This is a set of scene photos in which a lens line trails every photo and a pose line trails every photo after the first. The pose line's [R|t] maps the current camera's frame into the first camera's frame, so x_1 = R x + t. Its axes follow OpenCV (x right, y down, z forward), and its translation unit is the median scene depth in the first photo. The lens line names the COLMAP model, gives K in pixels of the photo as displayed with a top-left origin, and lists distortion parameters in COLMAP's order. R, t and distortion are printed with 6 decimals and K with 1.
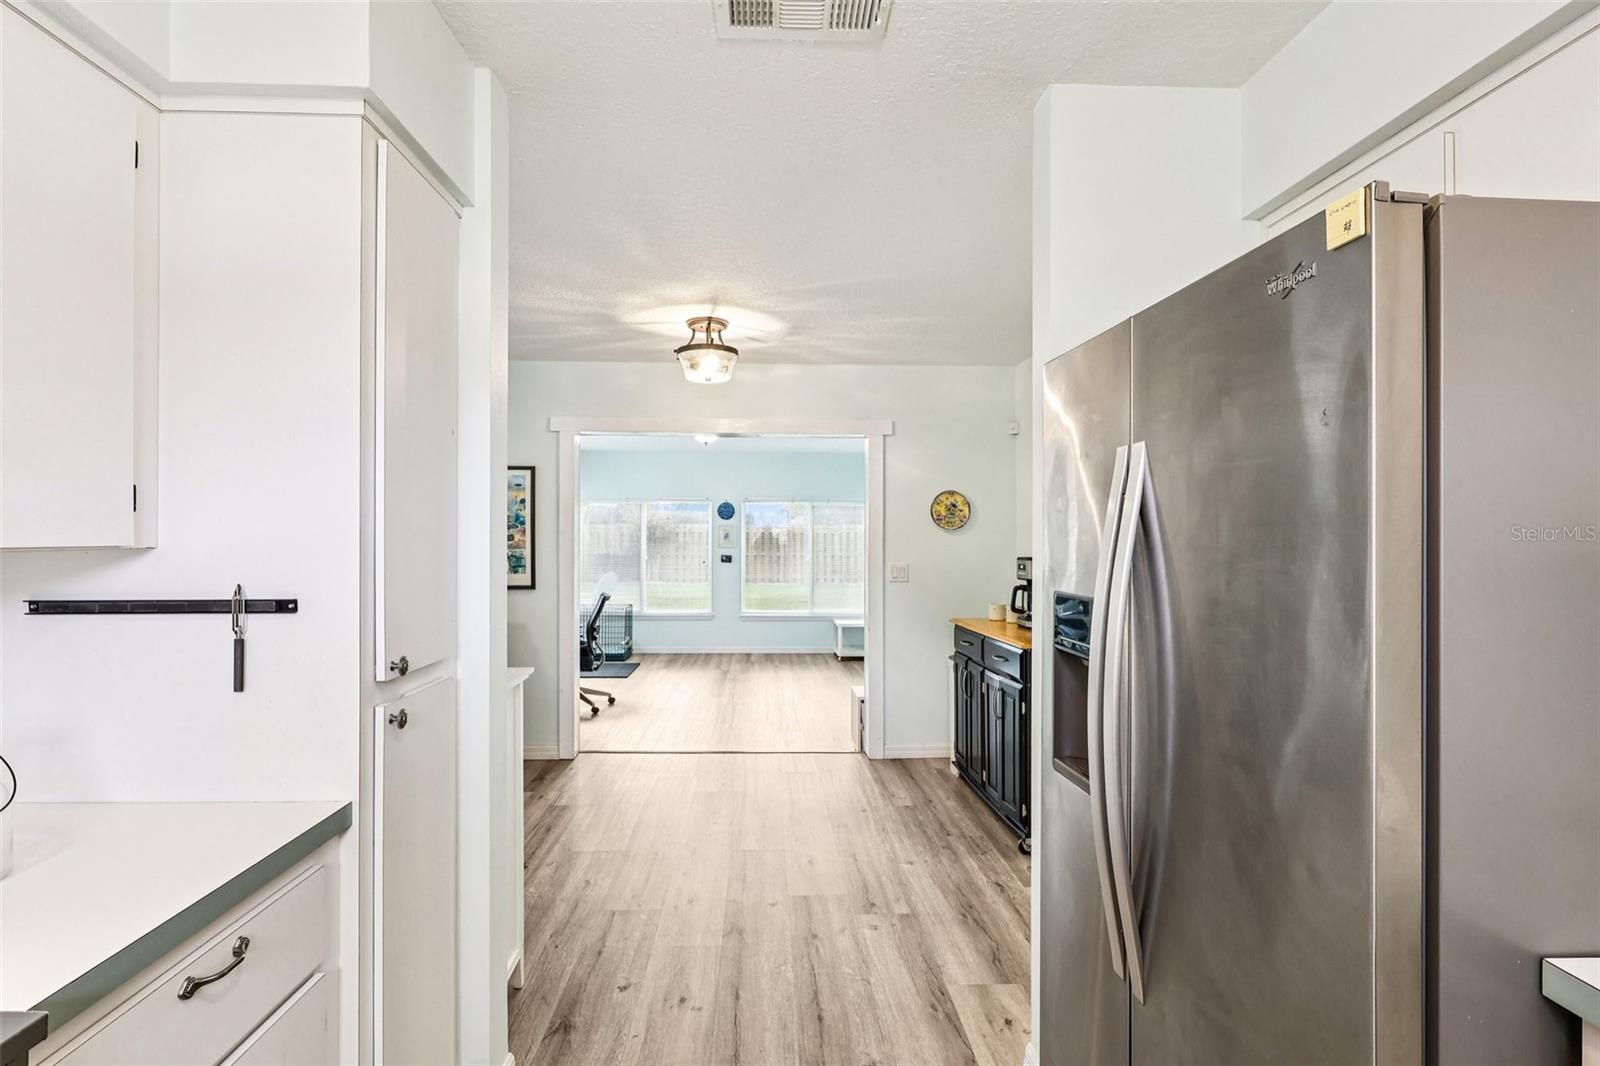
lens RADIAL K [[760.8, 0, 777.4], [0, 760.8, 531.0], [0, 0, 1]] dist [-0.003378, 0.000236]
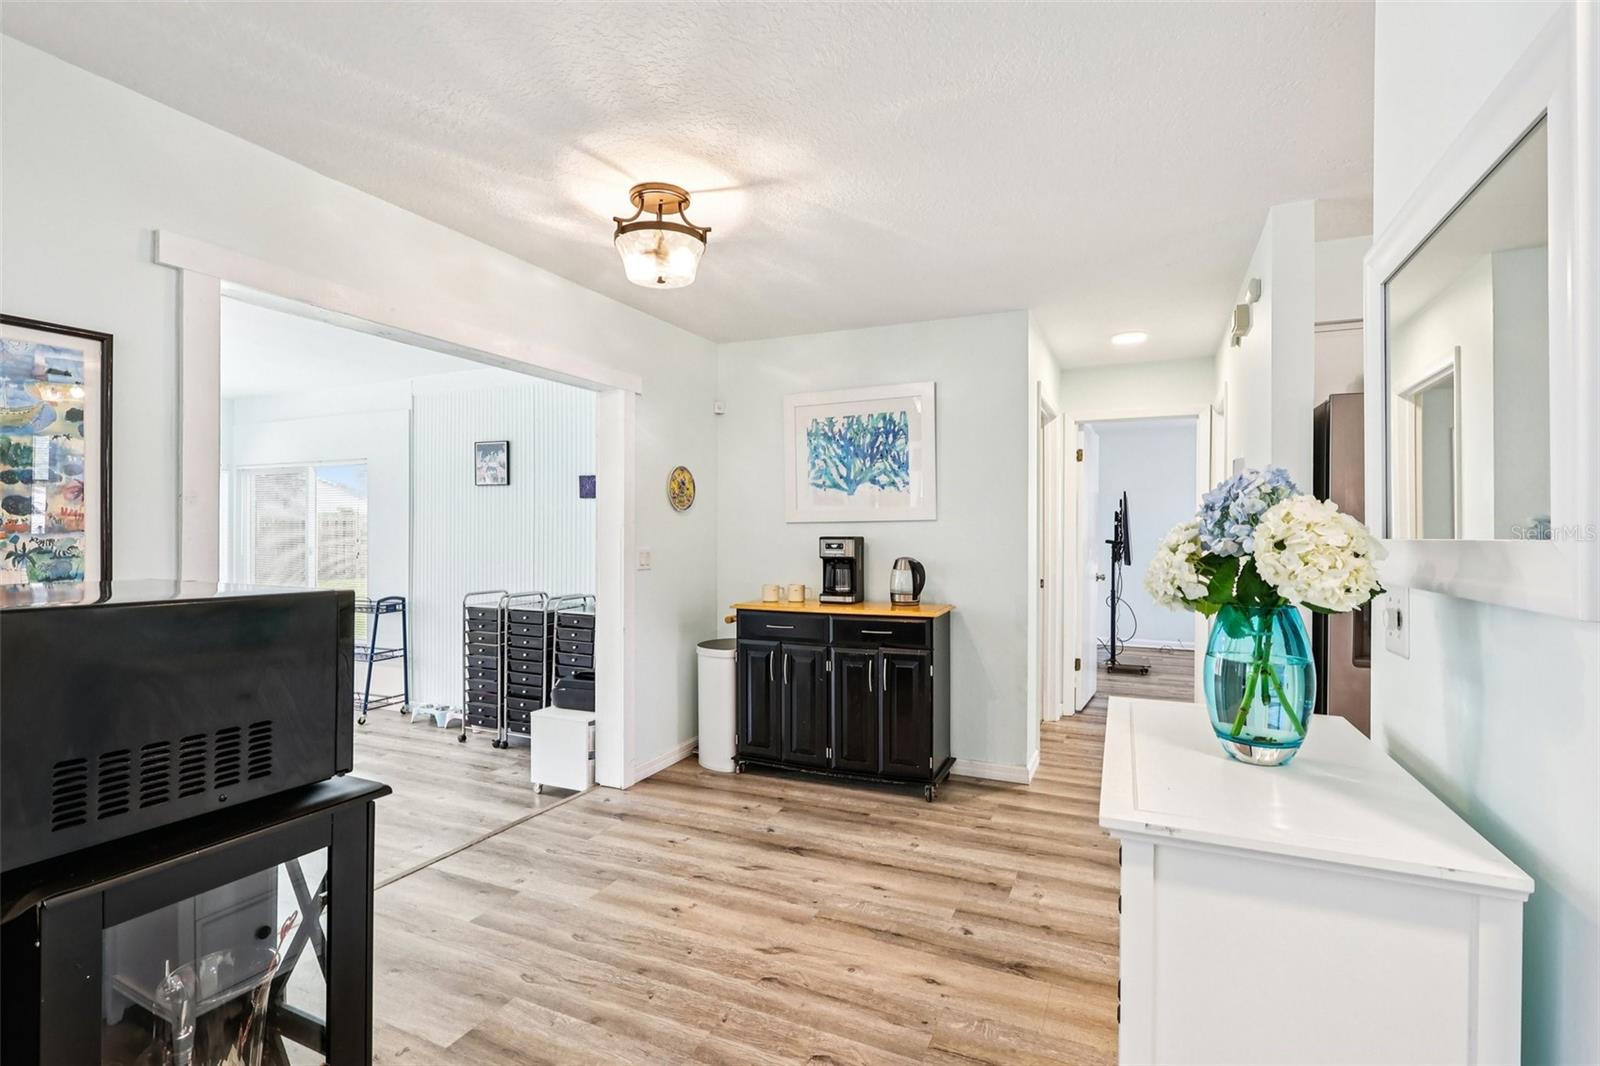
lens RADIAL K [[756.6, 0, 809.8], [0, 756.6, 527.0], [0, 0, 1]] dist [-0.002865, -0.000364]
pose [[0.437271, 0.001827, 0.899328, -0.815381], [-0.010761, 0.999937, 0.003201, 0.022756], [-0.899266, -0.011078, 0.437263, 0.739805]]
